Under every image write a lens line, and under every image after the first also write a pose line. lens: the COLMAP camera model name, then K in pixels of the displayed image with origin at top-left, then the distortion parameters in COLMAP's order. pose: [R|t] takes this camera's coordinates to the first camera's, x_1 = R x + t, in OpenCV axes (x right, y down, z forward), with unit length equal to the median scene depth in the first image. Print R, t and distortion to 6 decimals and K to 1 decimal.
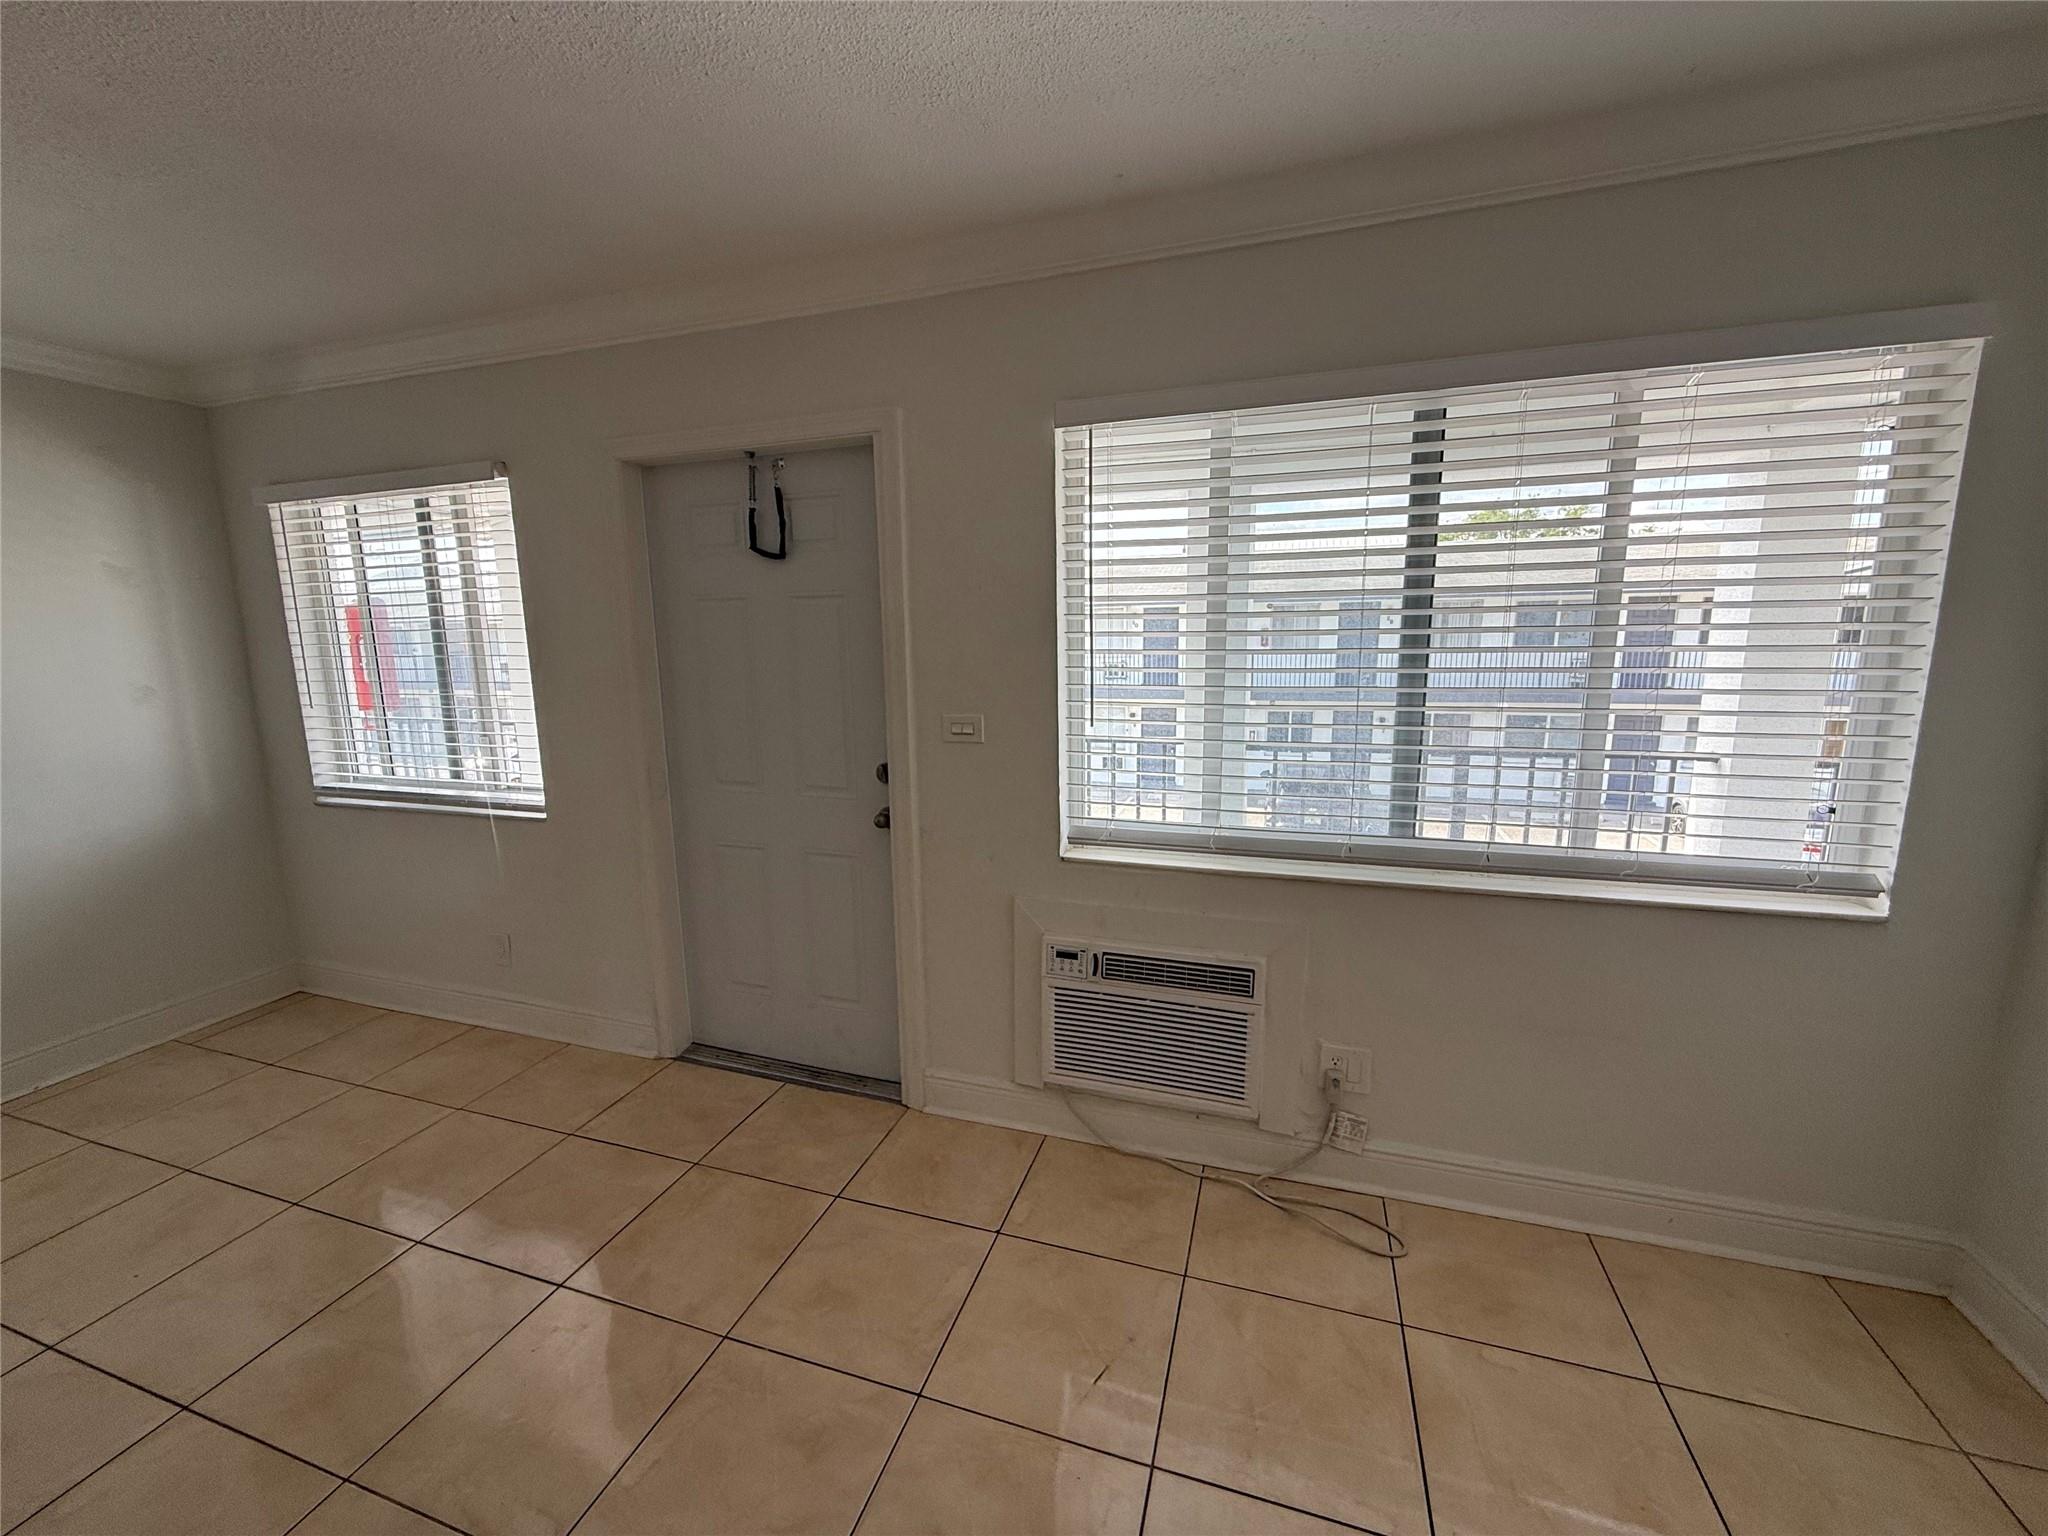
lens RADIAL K [[809.4, 0, 1024.0], [0, 809.4, 768.0], [0, 0, 1]] dist [0.011087, -0.011474]
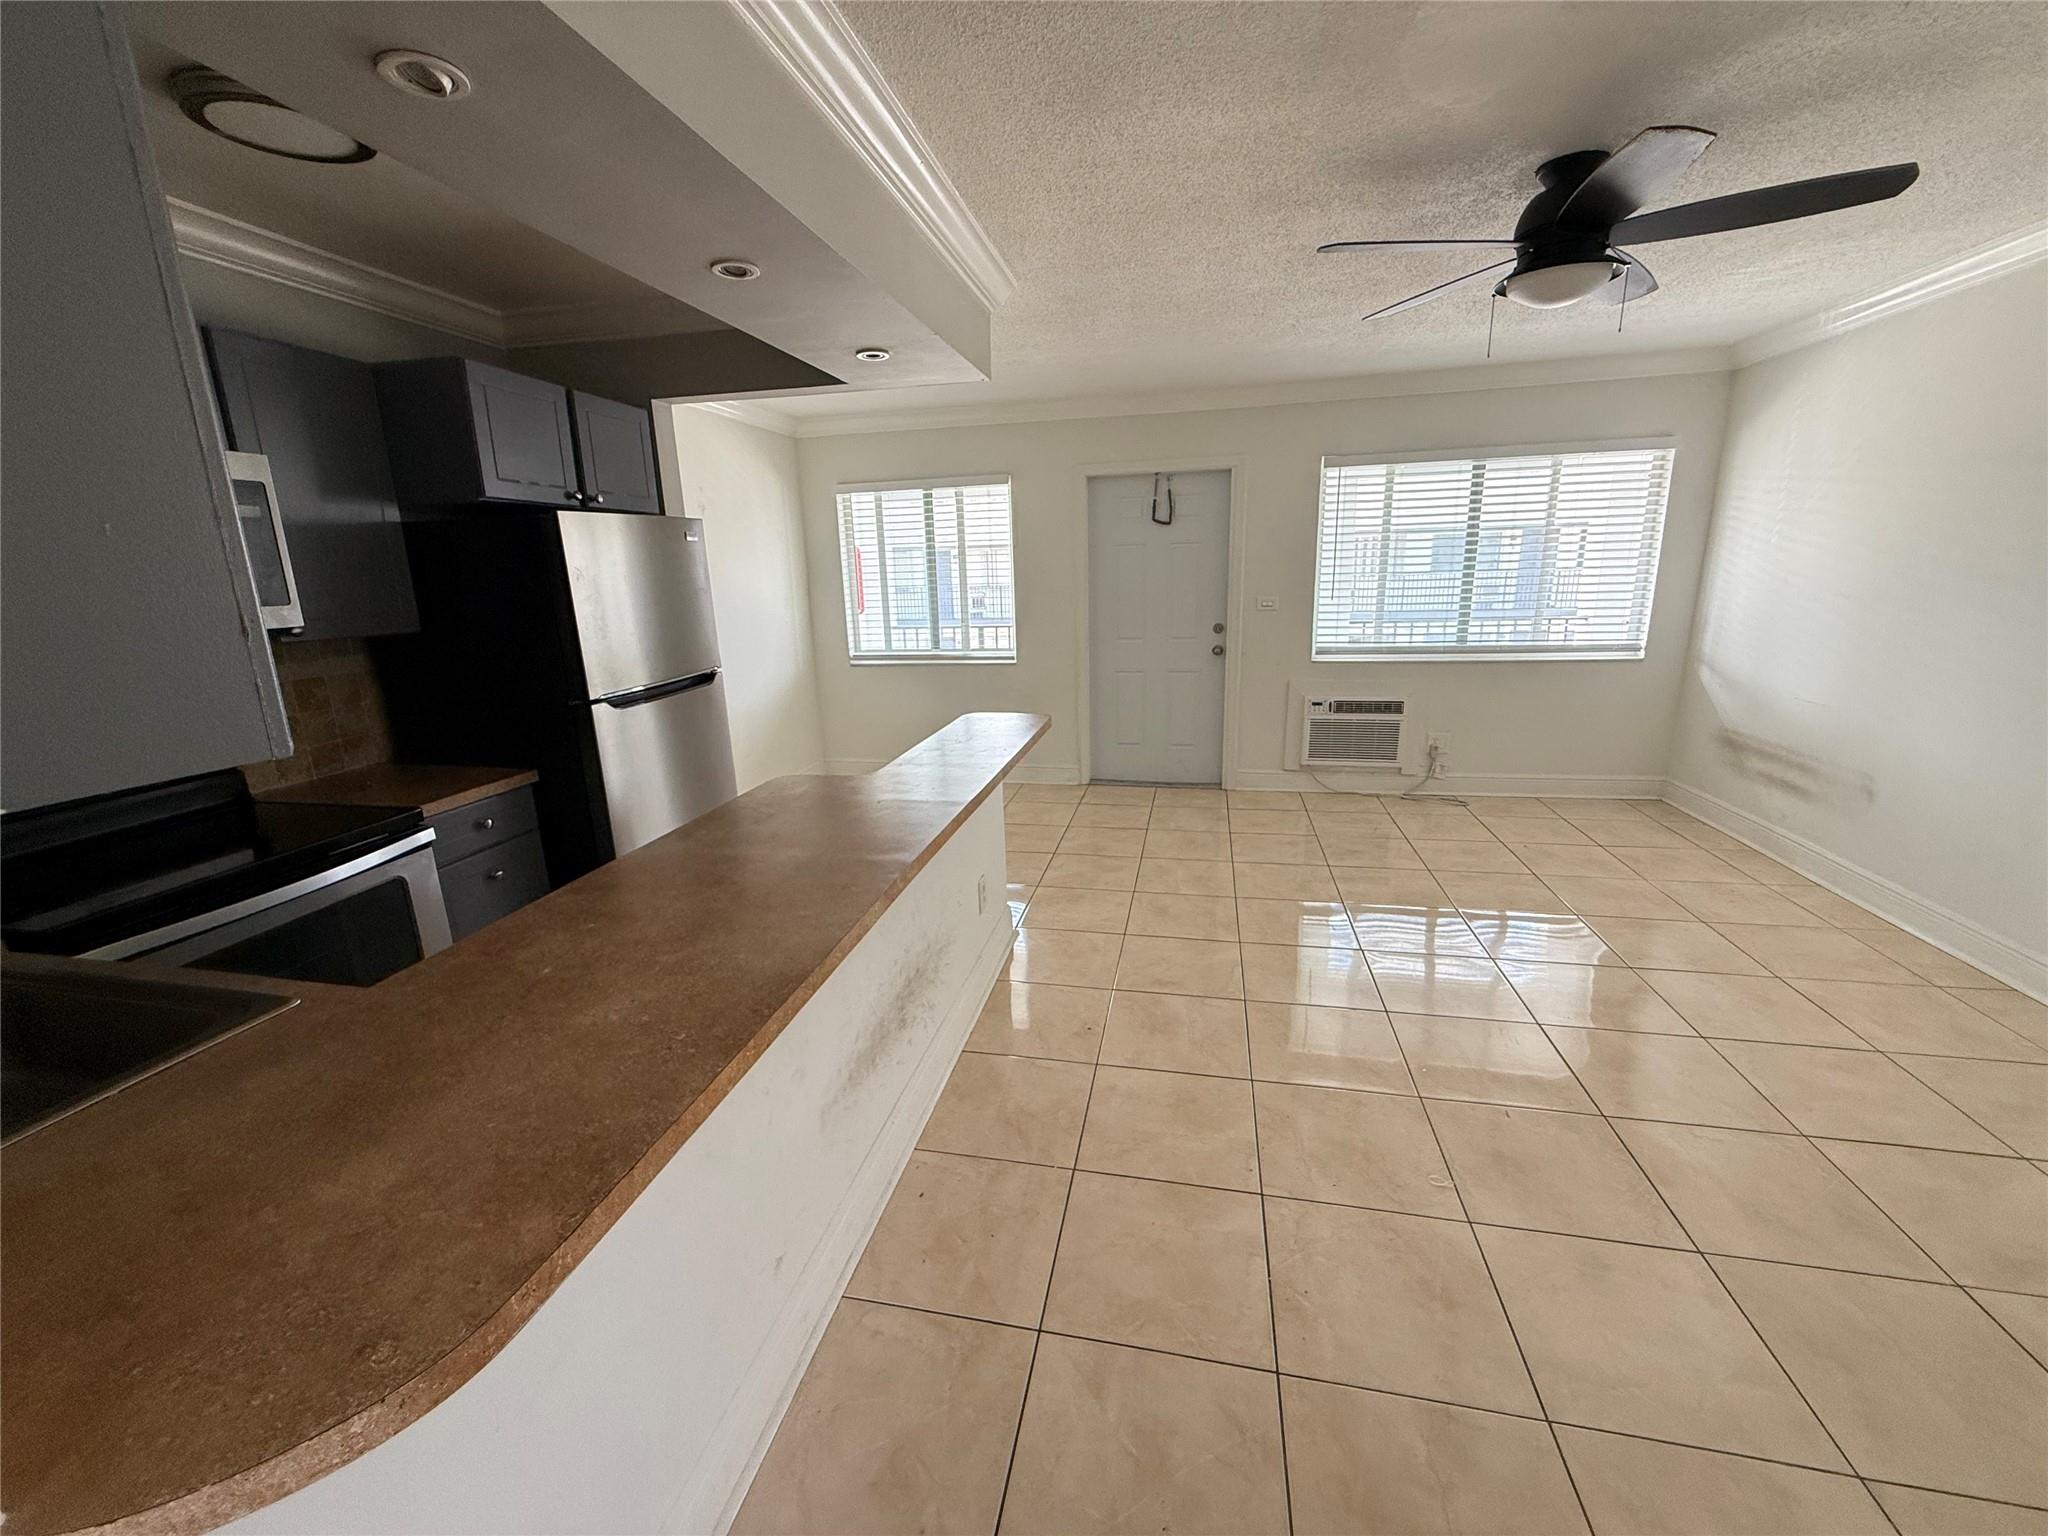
lens RADIAL K [[809.4, 0, 1024.0], [0, 809.4, 768.0], [0, 0, 1]] dist [0.011087, -0.011474]
pose [[0.994167, -0.037201, 0.101231, -0.993984], [0.030429, 0.997246, 0.067632, 0.232430], [-0.103468, -0.064157, 0.992561, -1.164795]]
